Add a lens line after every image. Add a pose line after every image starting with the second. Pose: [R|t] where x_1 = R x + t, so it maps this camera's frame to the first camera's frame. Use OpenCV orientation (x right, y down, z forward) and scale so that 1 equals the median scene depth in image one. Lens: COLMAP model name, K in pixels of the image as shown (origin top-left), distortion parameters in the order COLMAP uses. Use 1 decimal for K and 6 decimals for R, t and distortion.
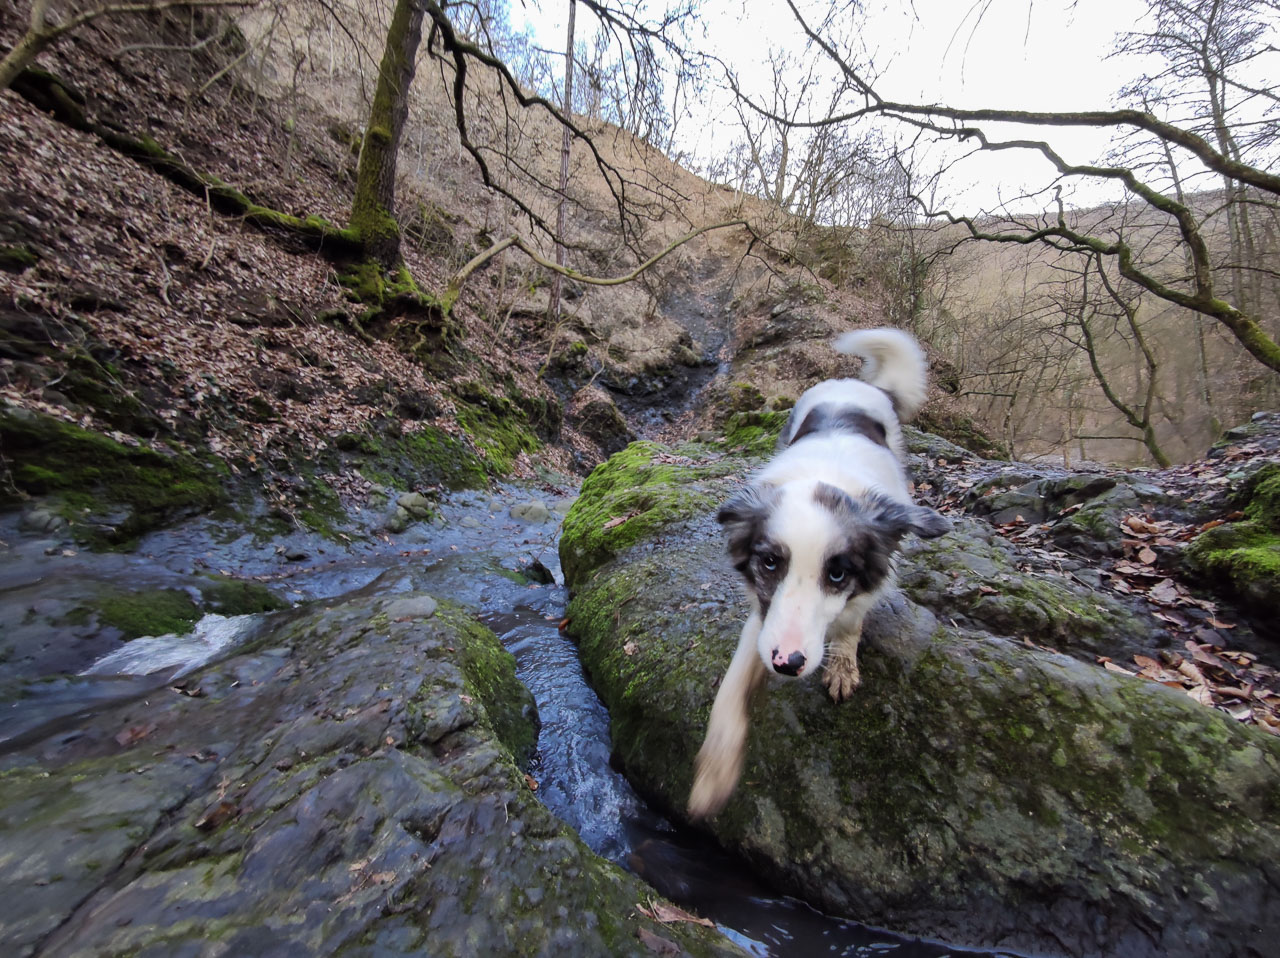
lens RADIAL K [[582.2, 0, 635.0], [0, 582.2, 469.4], [0, 0, 1]] dist [0.007634, 0.000638]
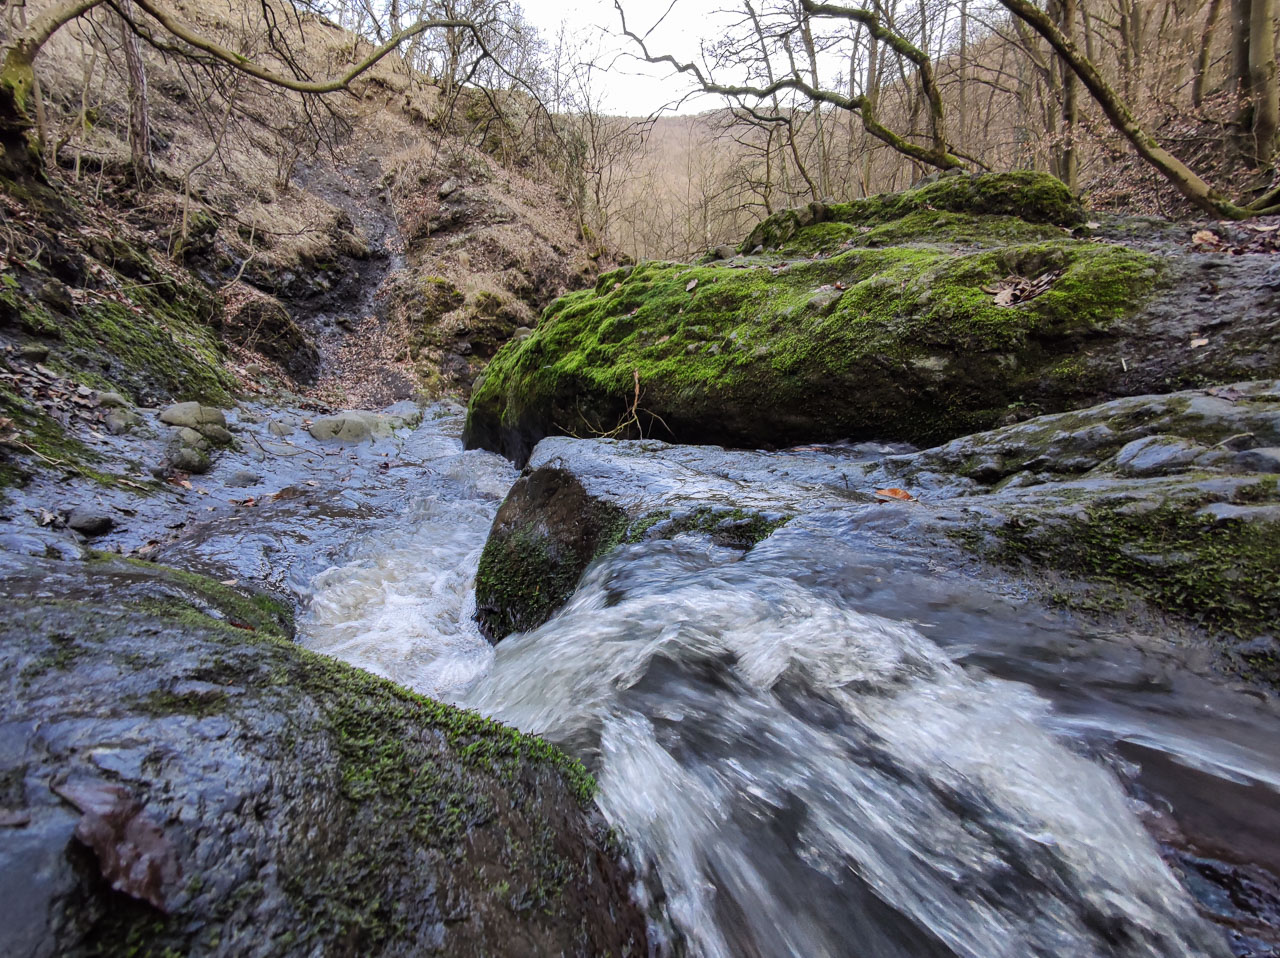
lens RADIAL K [[607.7, 0, 594.3], [0, 607.7, 523.4], [0, 0, 1]] dist [-0.001169, 0.007489]
pose [[0.860328, -0.207329, 0.465673, -0.093709], [0.108281, 0.967030, 0.230496, 0.016684], [-0.498108, -0.147879, 0.854412, 0.087780]]
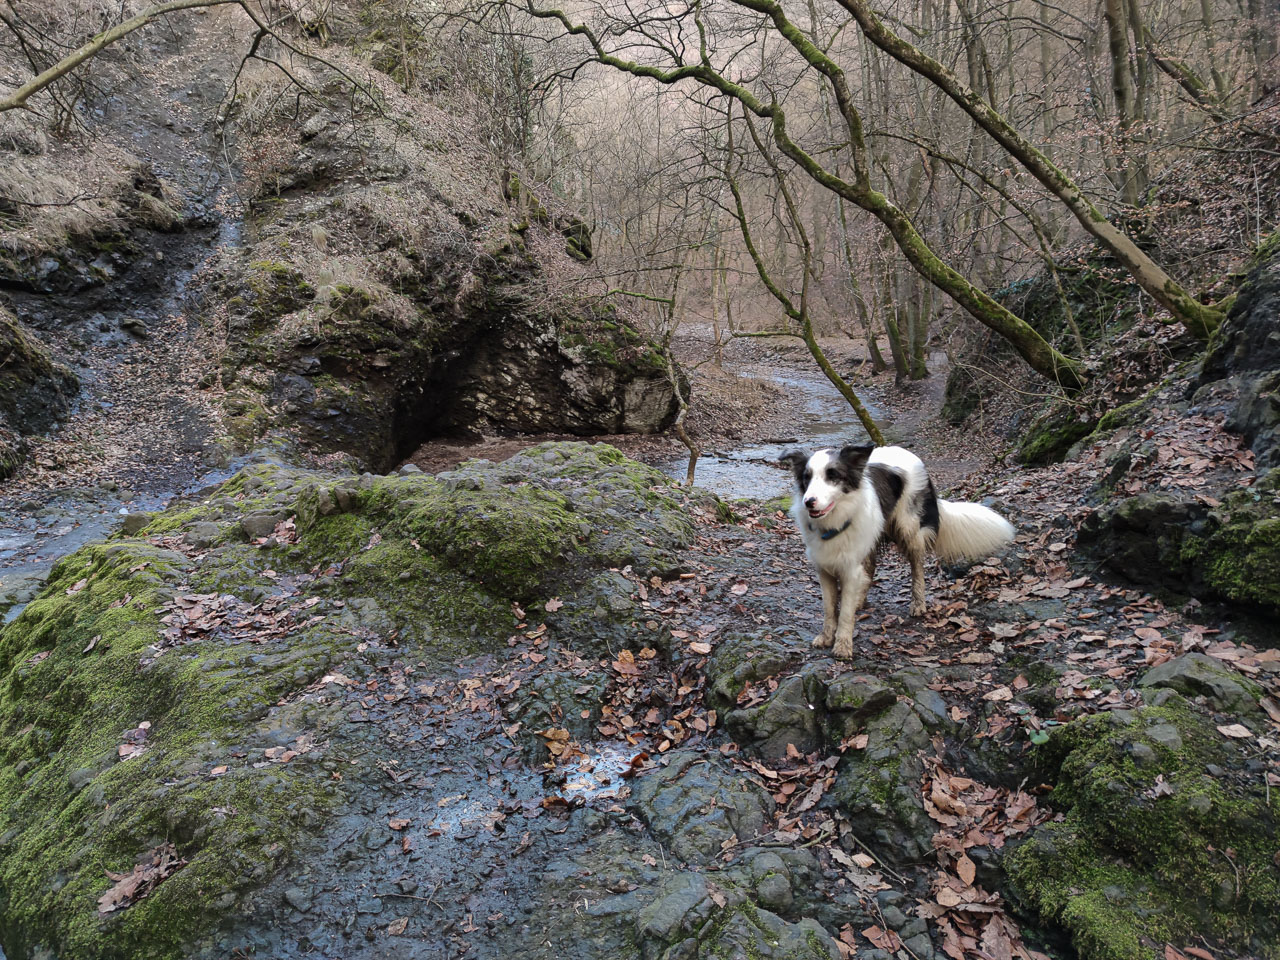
lens RADIAL K [[901.7, 0, 626.3], [0, 901.7, 476.8], [0, 0, 1]] dist [0.075402, -0.084833]
pose [[0.852521, -0.154591, 0.499309, -0.000614], [0.089337, 0.984301, 0.152216, -0.043826], [-0.515001, -0.085161, 0.852948, 0.020368]]
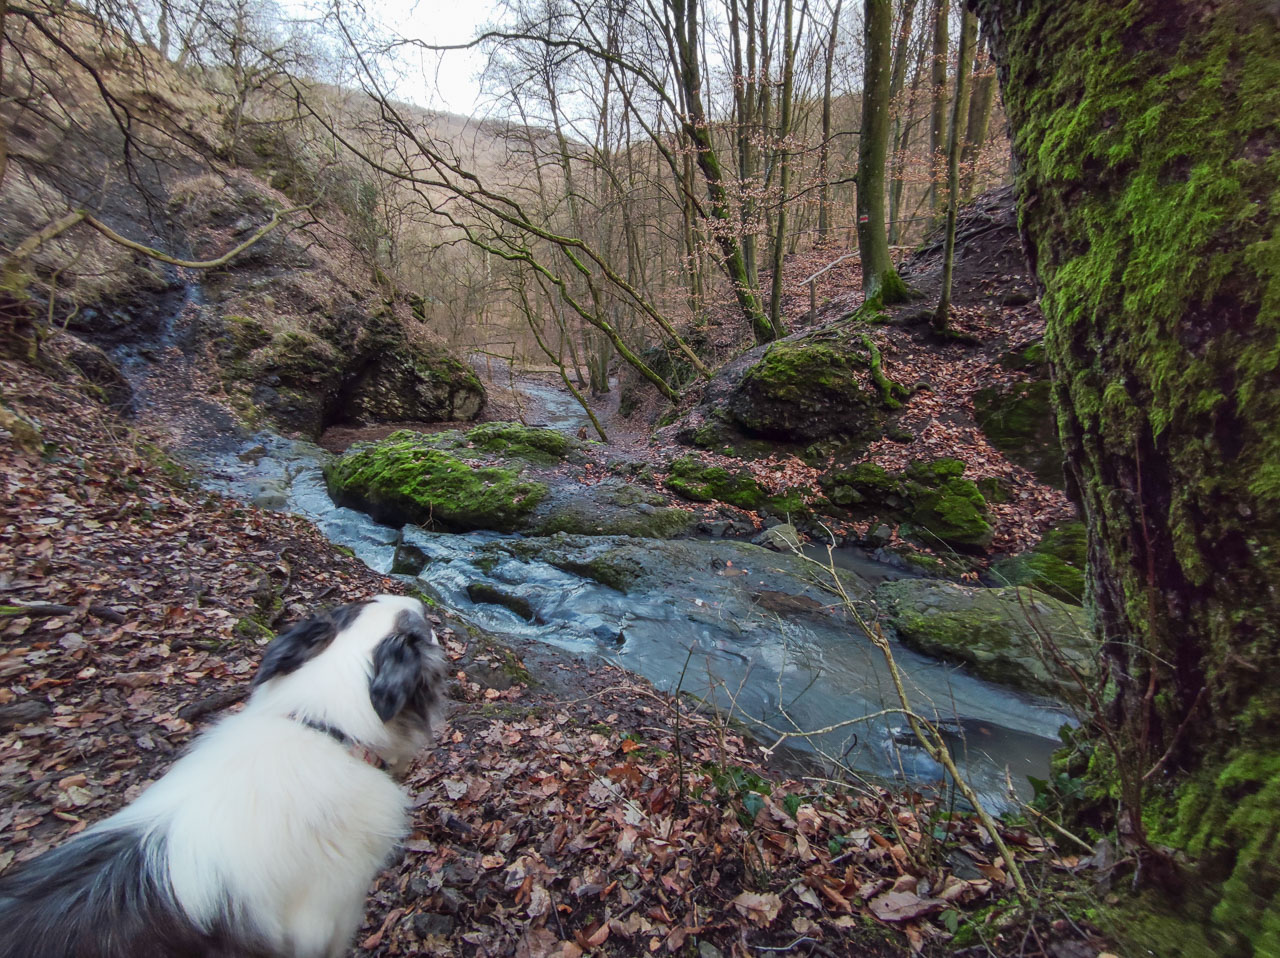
lens RADIAL K [[589.8, 0, 638.4], [0, 589.8, 488.1], [0, 0, 1]] dist [0.003682, 0.000377]
pose [[0.598699, -0.217269, 0.770943, -0.232862], [0.044857, 0.970091, 0.238559, -0.076532], [-0.799717, -0.108243, 0.590539, -0.135547]]
